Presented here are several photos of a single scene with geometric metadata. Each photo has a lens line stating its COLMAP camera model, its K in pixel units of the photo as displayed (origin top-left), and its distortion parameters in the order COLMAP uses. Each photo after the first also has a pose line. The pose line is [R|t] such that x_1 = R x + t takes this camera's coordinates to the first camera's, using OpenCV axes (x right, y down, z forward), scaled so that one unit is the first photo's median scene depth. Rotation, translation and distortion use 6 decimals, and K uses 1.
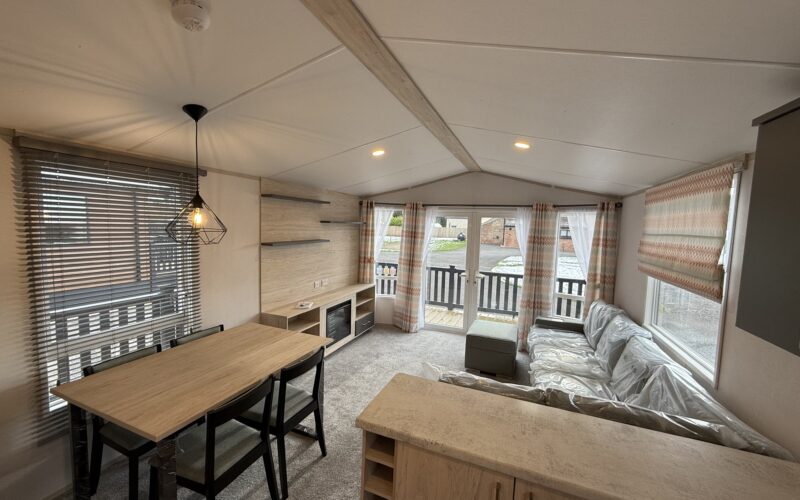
lens RADIAL K [[316.4, 0, 395.8], [0, 316.4, 249.3], [0, 0, 1]] dist [-0.002593, -0.000311]
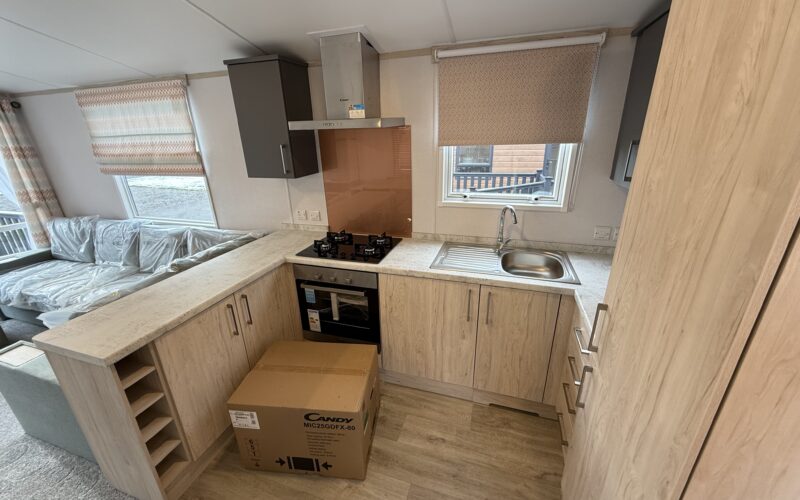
lens RADIAL K [[316.4, 0, 399.5], [0, 316.4, 250.0], [0, 0, 1]] dist [-0.002593, -0.000311]
pose [[-0.082382, -0.375358, 0.923211, -0.323847], [0.102244, 0.918289, 0.382481, 0.000001], [-0.991342, 0.125902, -0.037272, 0.061577]]
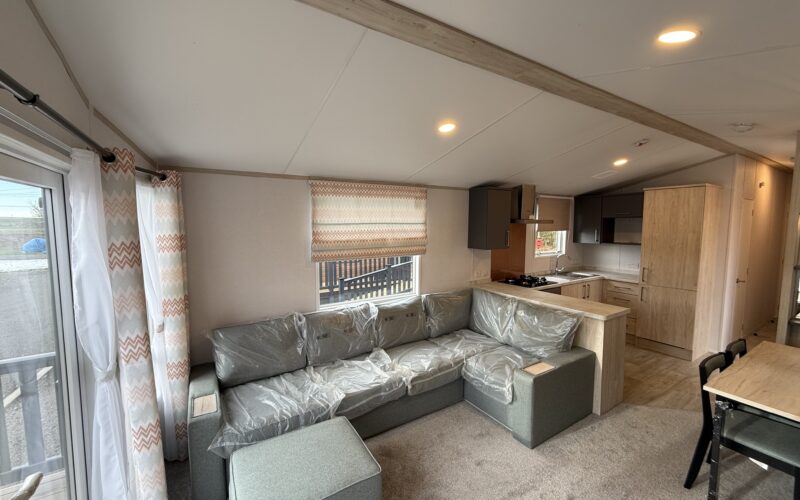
lens RADIAL K [[316.4, 0, 395.9], [0, 316.4, 249.5], [0, 0, 1]] dist [-0.002593, -0.000311]
pose [[-0.810078, -0.077907, 0.581123, -0.016299], [0.024053, 0.985883, 0.165700, -0.103932], [-0.585828, 0.148208, -0.796768, 1.335227]]
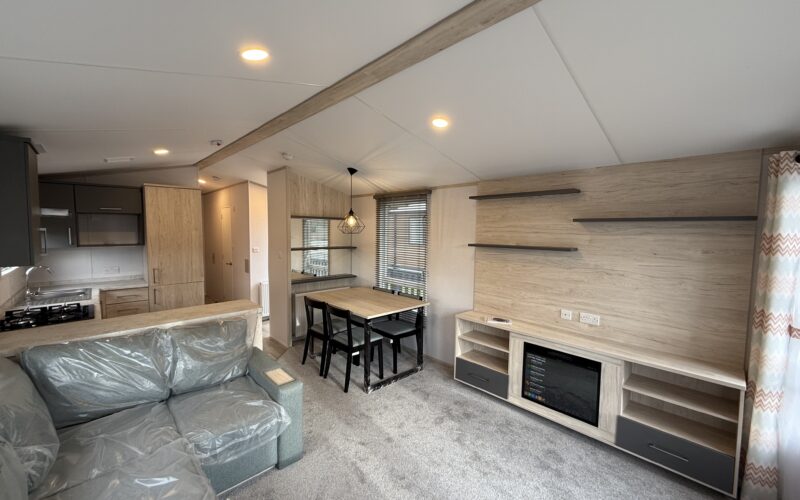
lens RADIAL K [[316.4, 0, 400.1], [0, 316.4, 249.4], [0, 0, 1]] dist [-0.002593, -0.000311]
pose [[-0.394868, 0.023534, -0.918436, 0.586738], [-0.096345, 0.993099, 0.066869, -0.043047], [0.913672, 0.114891, -0.389876, 1.077092]]
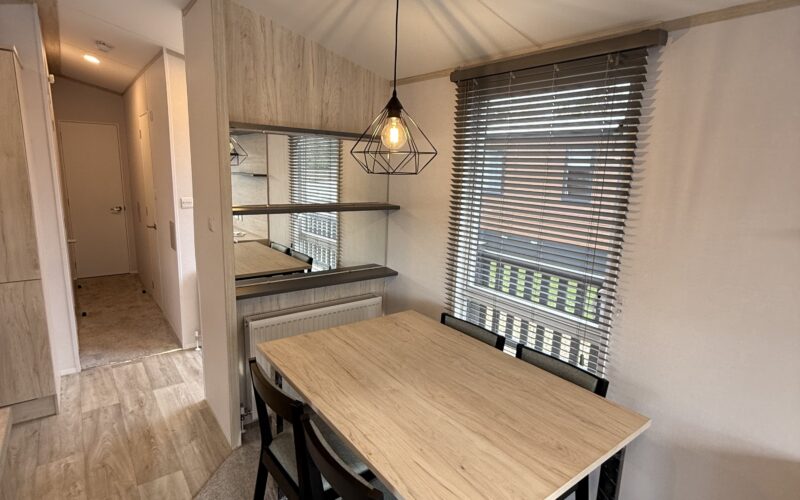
lens RADIAL K [[425.6, 0, 402.2], [0, 425.6, 248.5], [0, 0, 1]] dist [0.003807, -0.002798]
pose [[-0.491910, 0.115901, -0.862897, 0.074352], [-0.120088, 0.972595, 0.199094, -0.024296], [0.862325, 0.201560, -0.464510, 0.745716]]
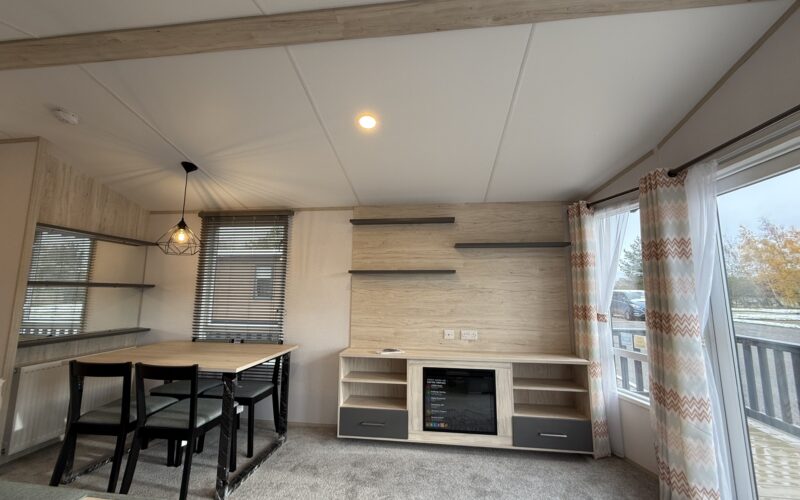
lens RADIAL K [[316.4, 0, 398.3], [0, 316.4, 249.8], [0, 0, 1]] dist [-0.002593, -0.000311]
pose [[0.271058, -0.153543, -0.950238, 0.492805], [-0.074840, 0.980845, -0.179837, 0.071373], [0.959649, 0.119862, 0.254375, 0.802289]]
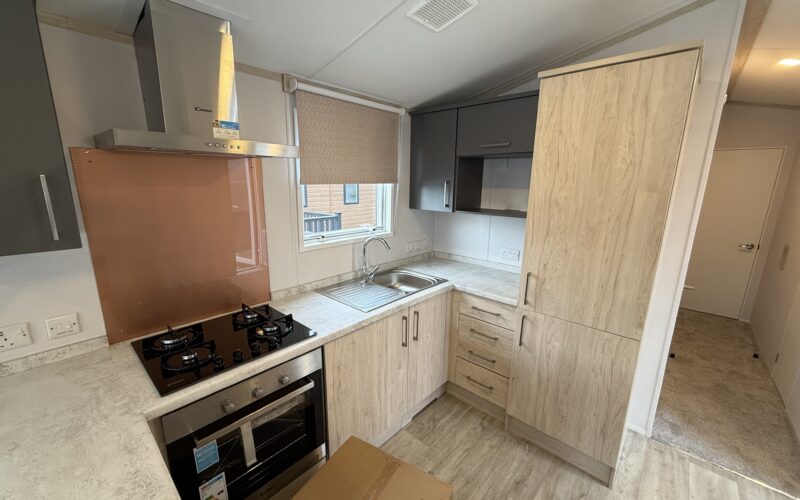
lens RADIAL K [[316.4, 0, 398.6], [0, 316.4, 250.4], [0, 0, 1]] dist [-0.002593, -0.000311]
pose [[-0.941208, -0.119190, 0.316103, -0.045771], [-0.018928, 0.952829, 0.302918, -0.001635], [-0.337297, 0.279126, -0.899066, 0.375800]]
